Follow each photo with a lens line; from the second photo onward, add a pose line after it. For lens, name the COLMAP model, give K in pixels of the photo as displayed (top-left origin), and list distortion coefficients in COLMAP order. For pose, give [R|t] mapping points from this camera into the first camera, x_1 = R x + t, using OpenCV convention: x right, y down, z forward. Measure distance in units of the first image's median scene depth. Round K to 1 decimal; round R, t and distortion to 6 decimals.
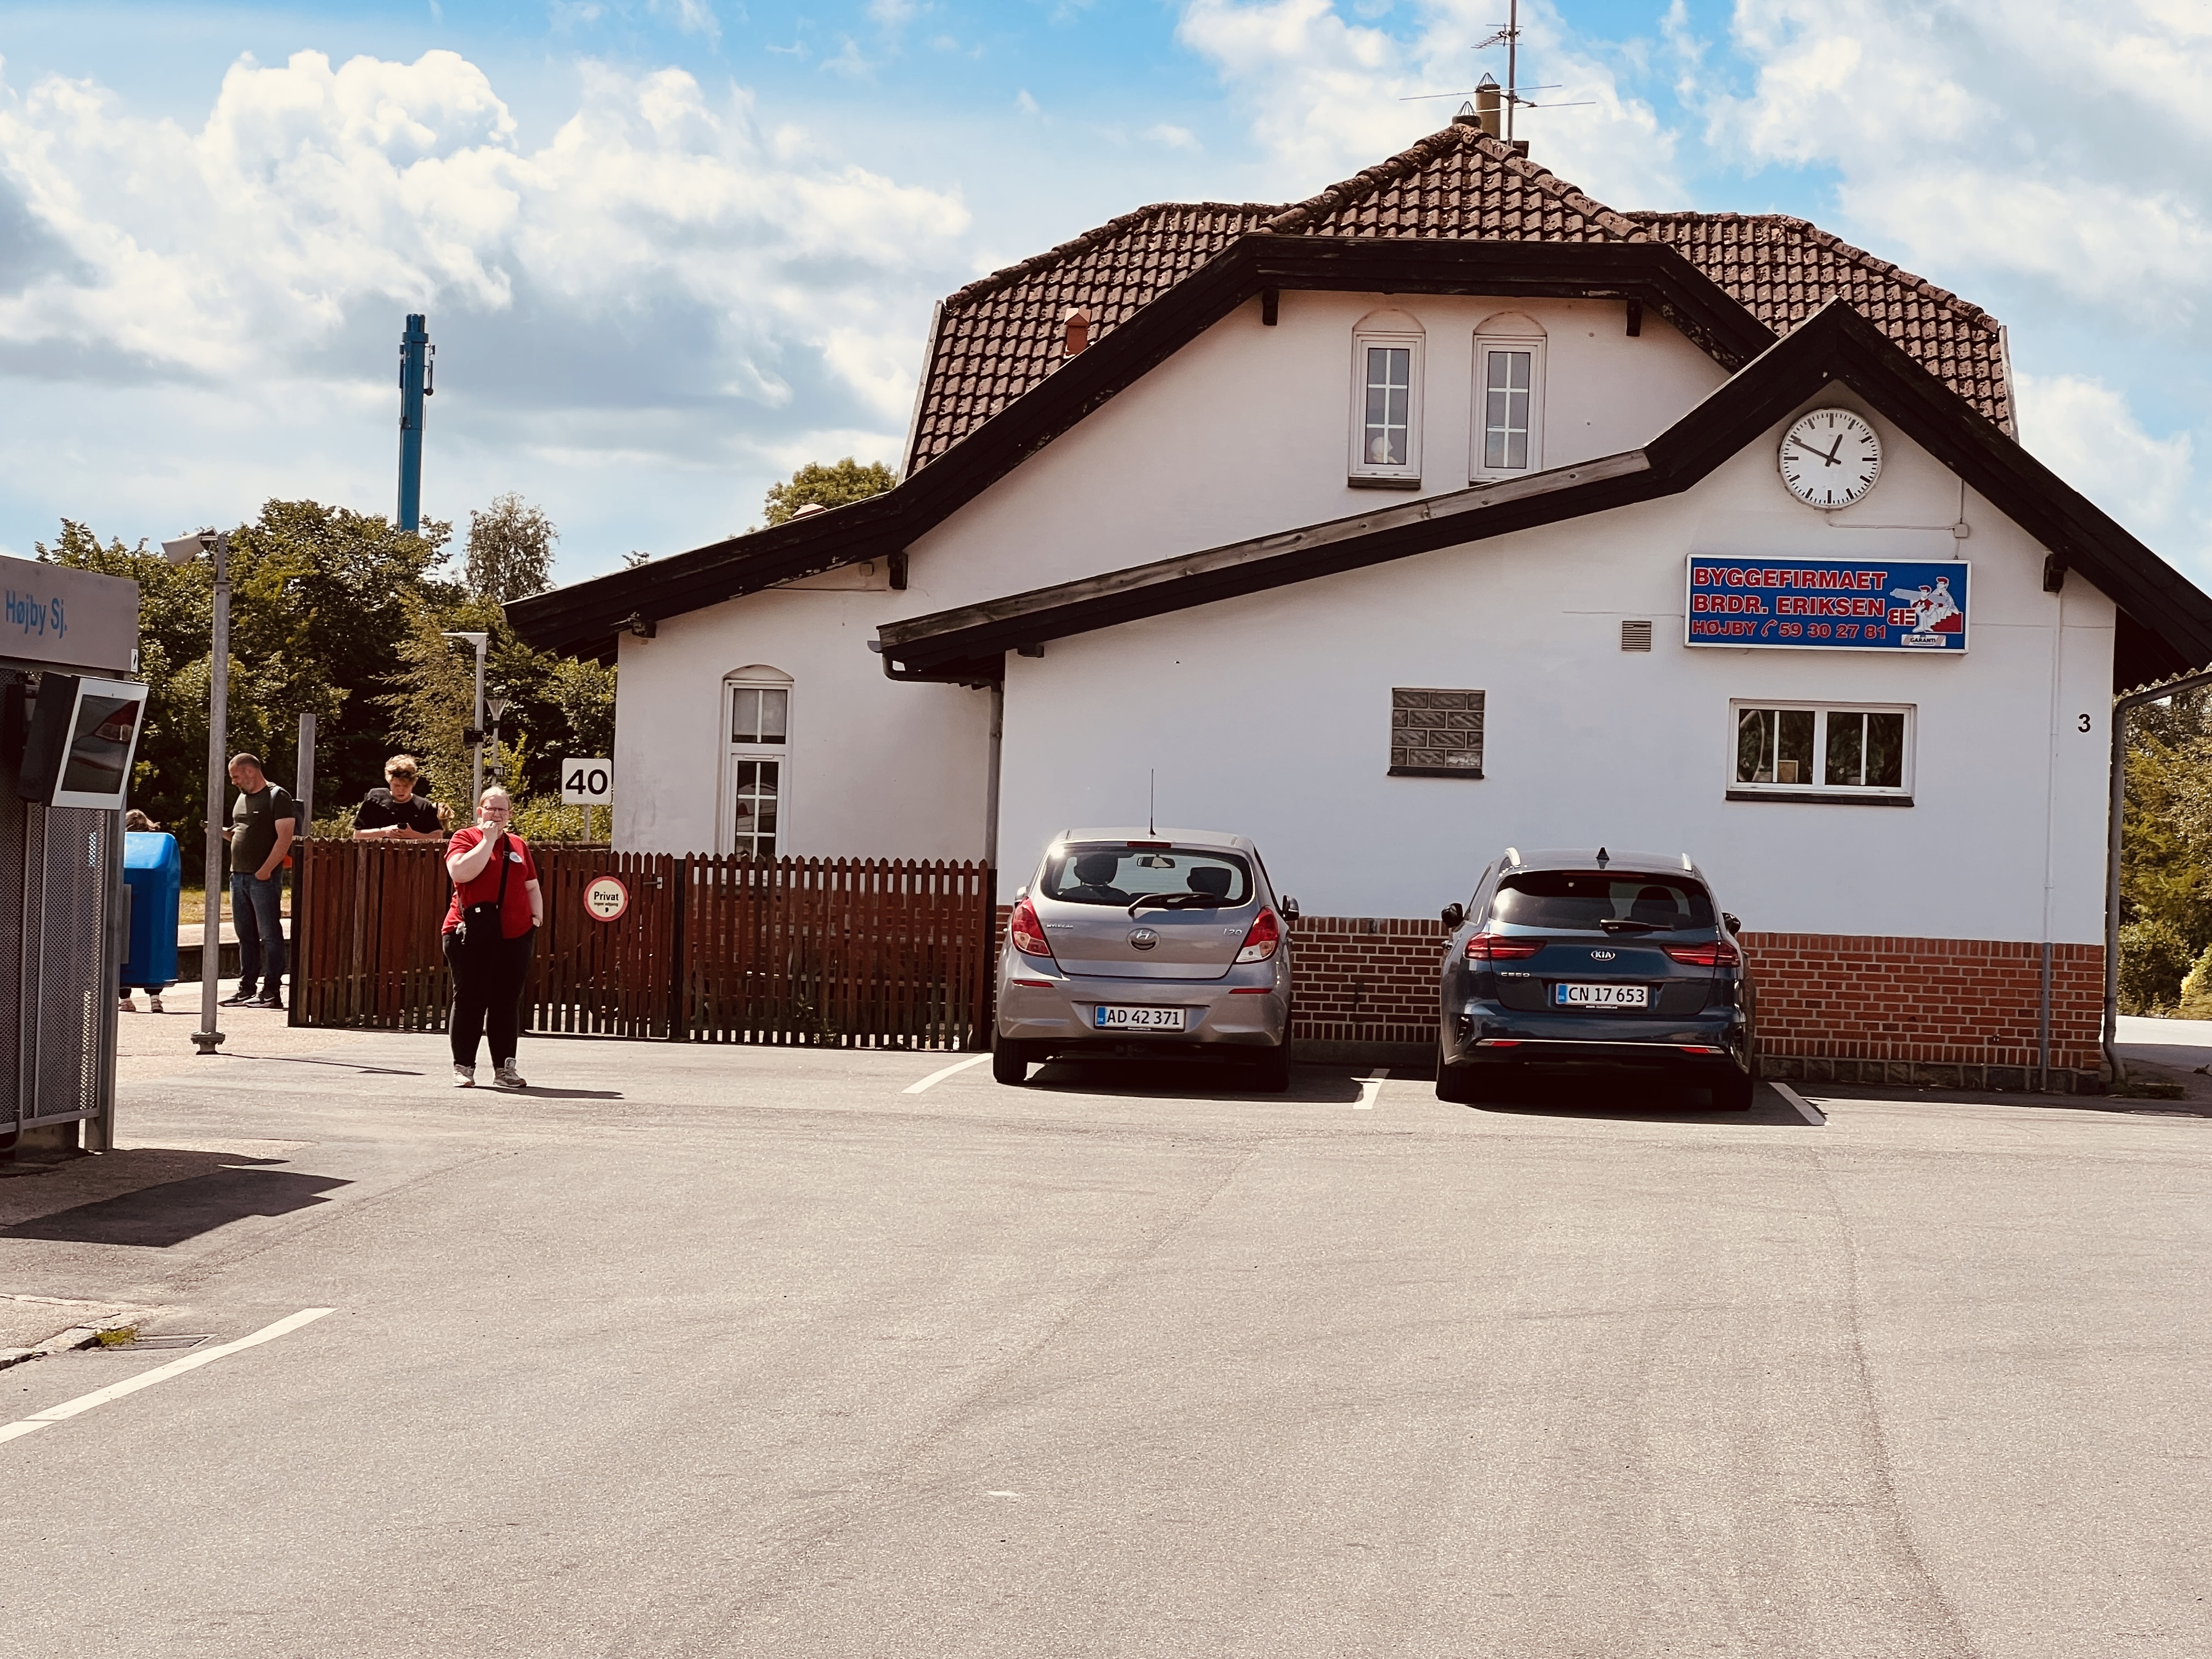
lens RADIAL K [[4988.6, 0, 1101.2], [0, 4988.6, 829.6], [0, 0, 1]] dist [-0.007072, 0.000000]
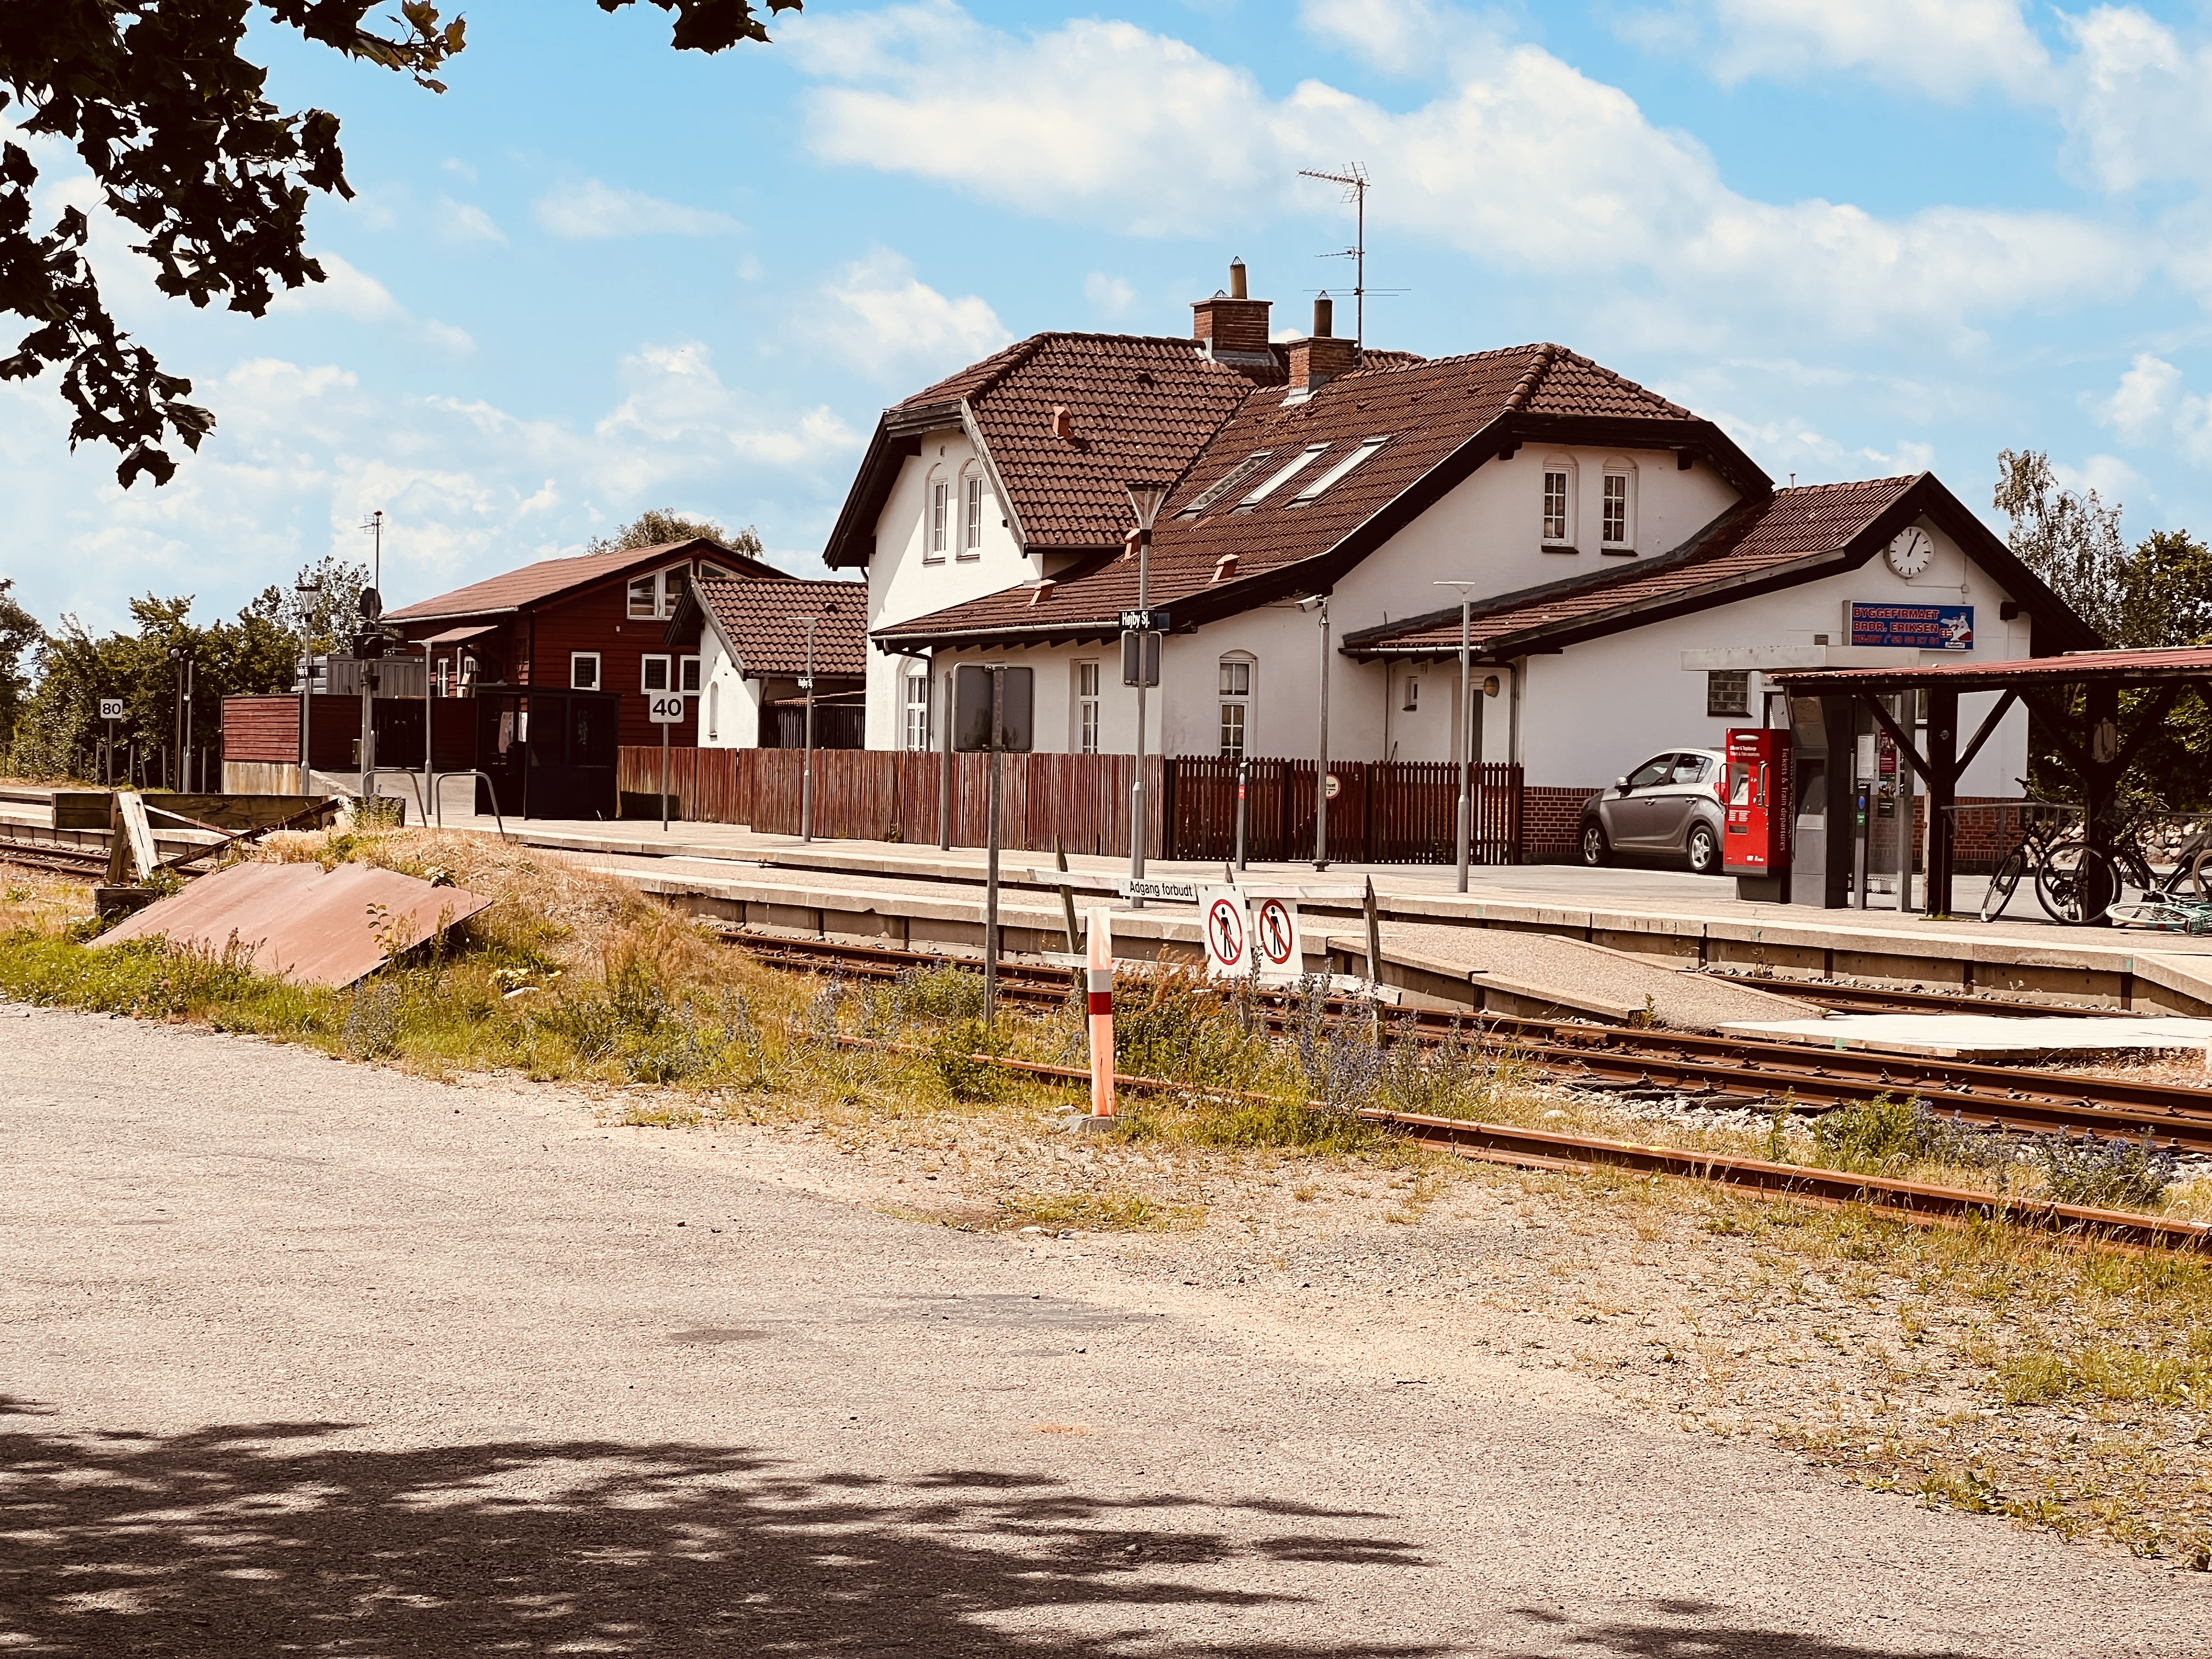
lens RADIAL K [[5017.5, 0, 1107.3], [0, 5017.5, 816.5], [0, 0, 1]] dist [-0.011448, 0.000000]
pose [[0.895584, -0.017854, 0.444535, -1.001351], [0.006224, 0.999599, 0.027610, -0.026719], [-0.444850, -0.021960, 0.895336, -0.615275]]
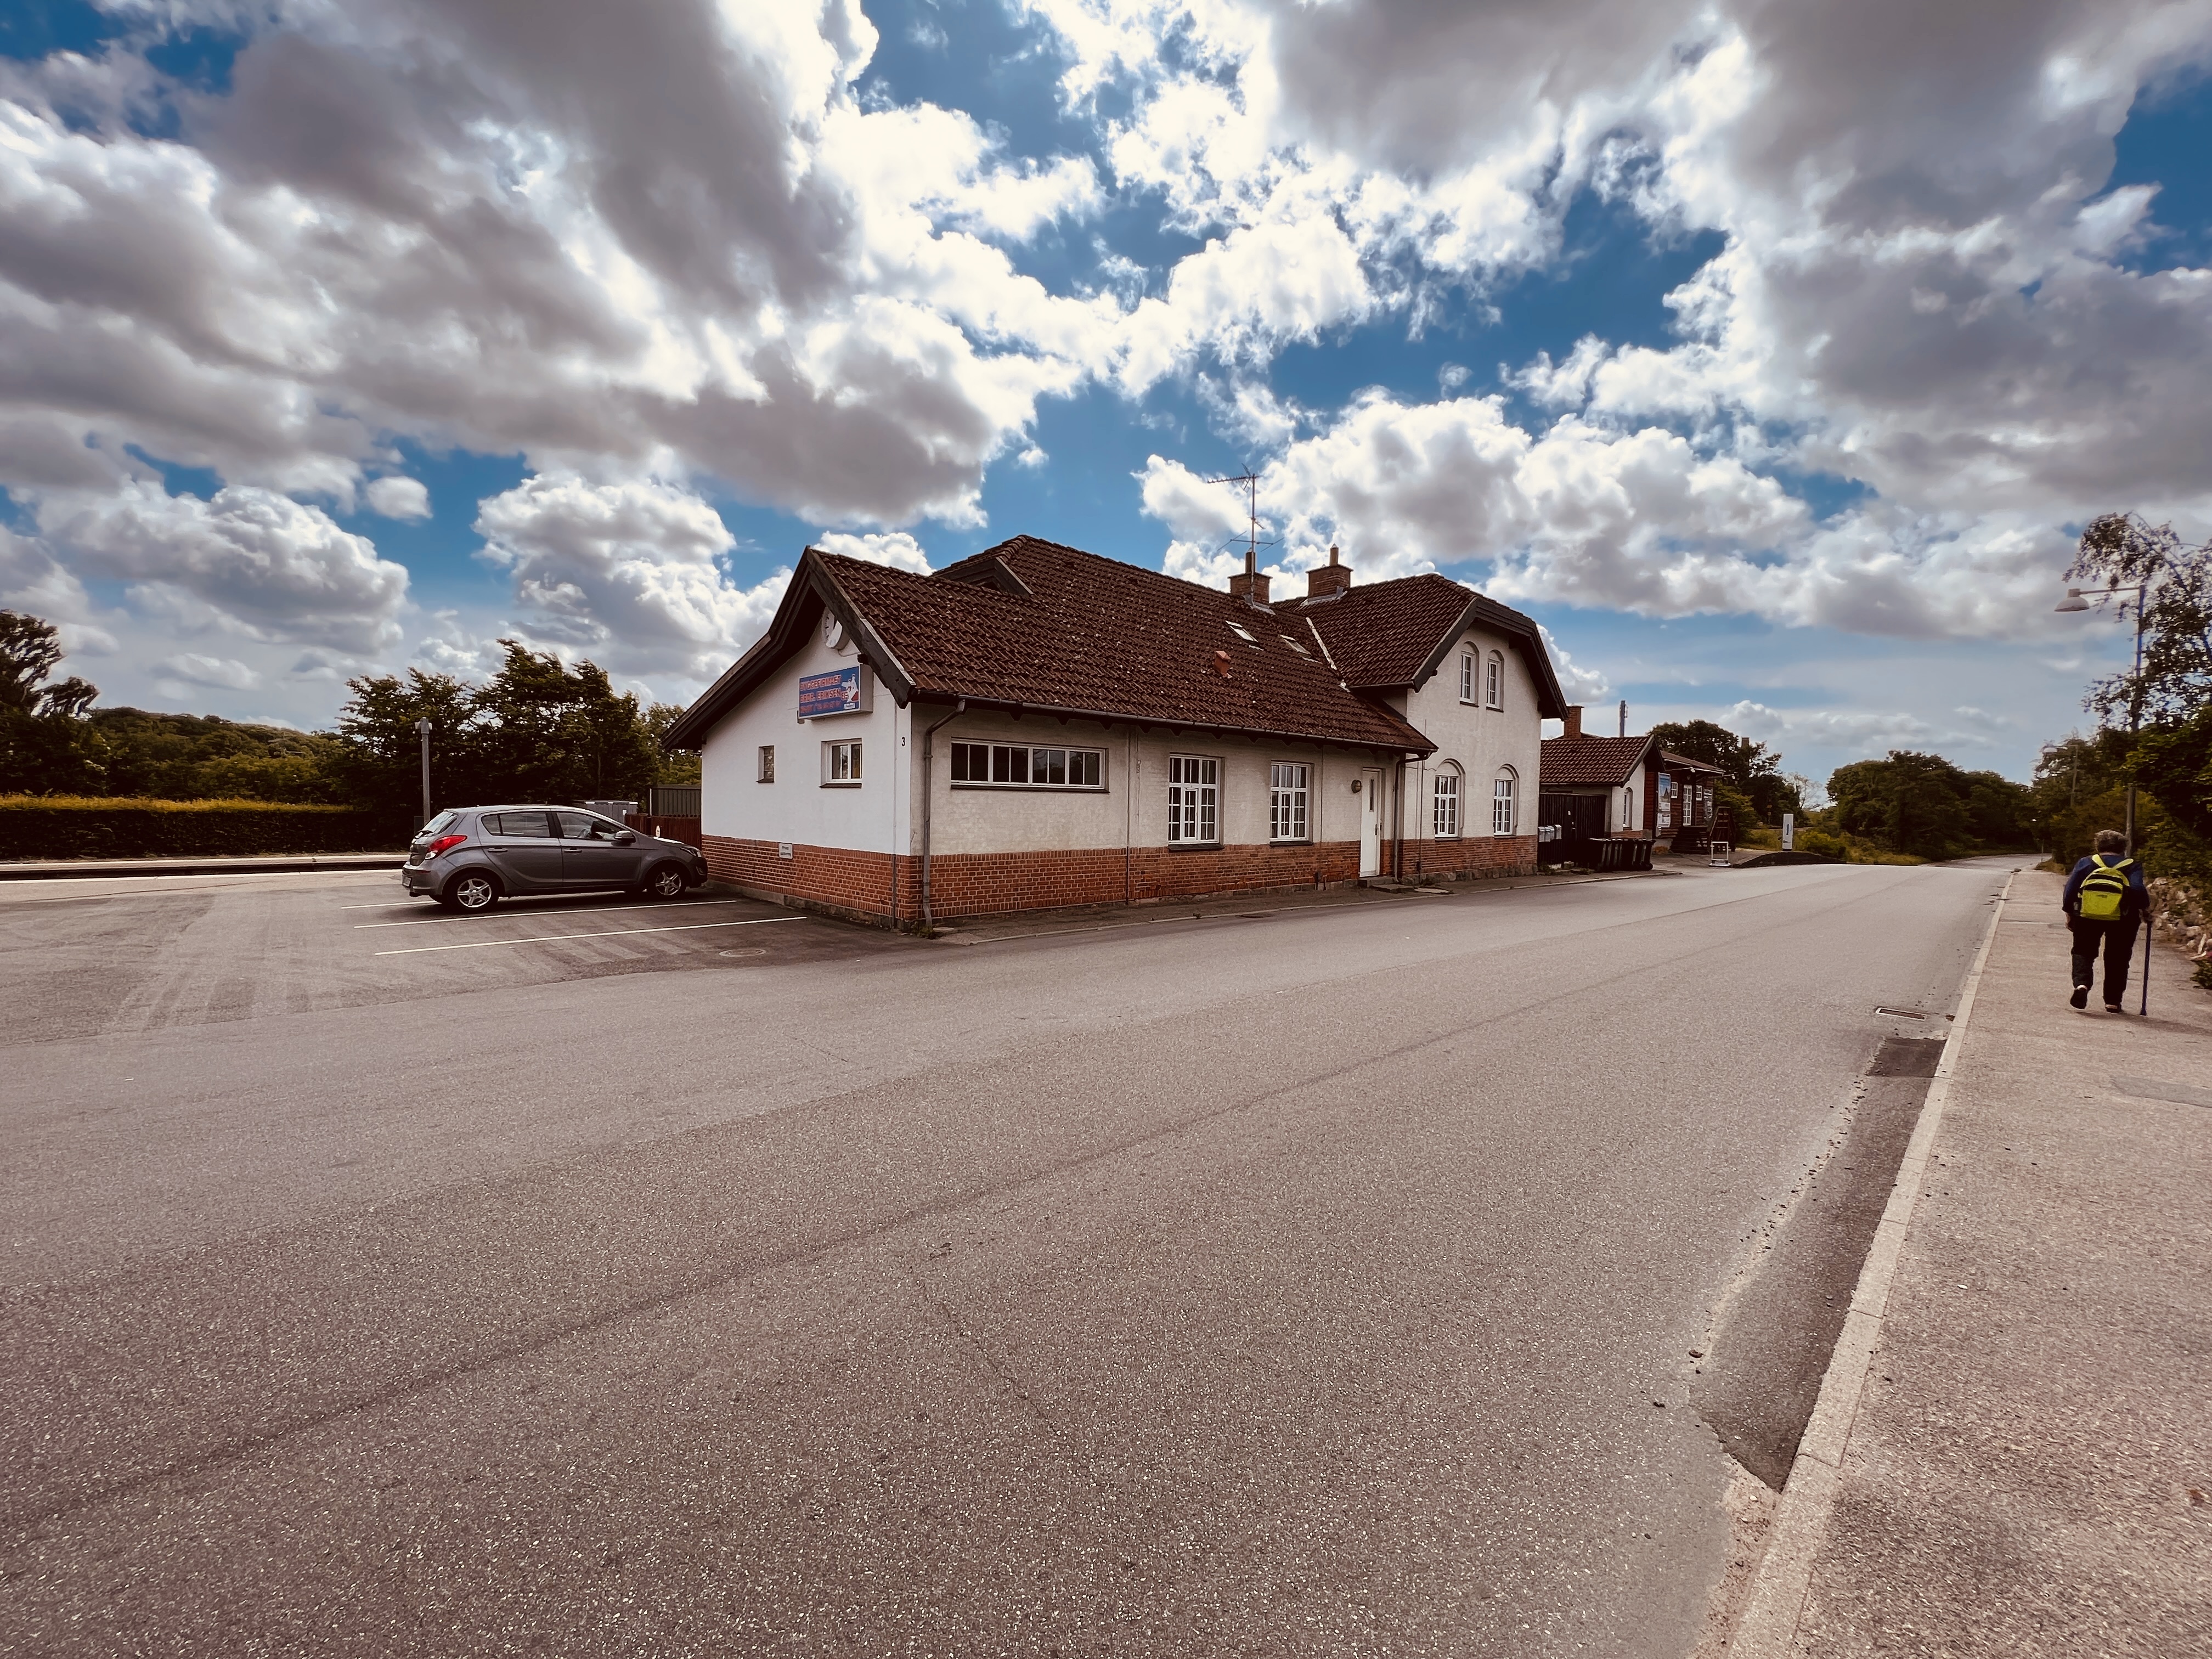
lens RADIAL K [[880.1, 0, 1101.7], [0, 880.1, 844.6], [0, 0, 1]] dist [-0.001470, 0.000347]
pose [[0.743384, 0.009078, -0.668804, 0.477732], [0.012120, 0.999561, 0.027039, 0.010328], [0.668755, -0.028206, 0.742947, 0.788714]]
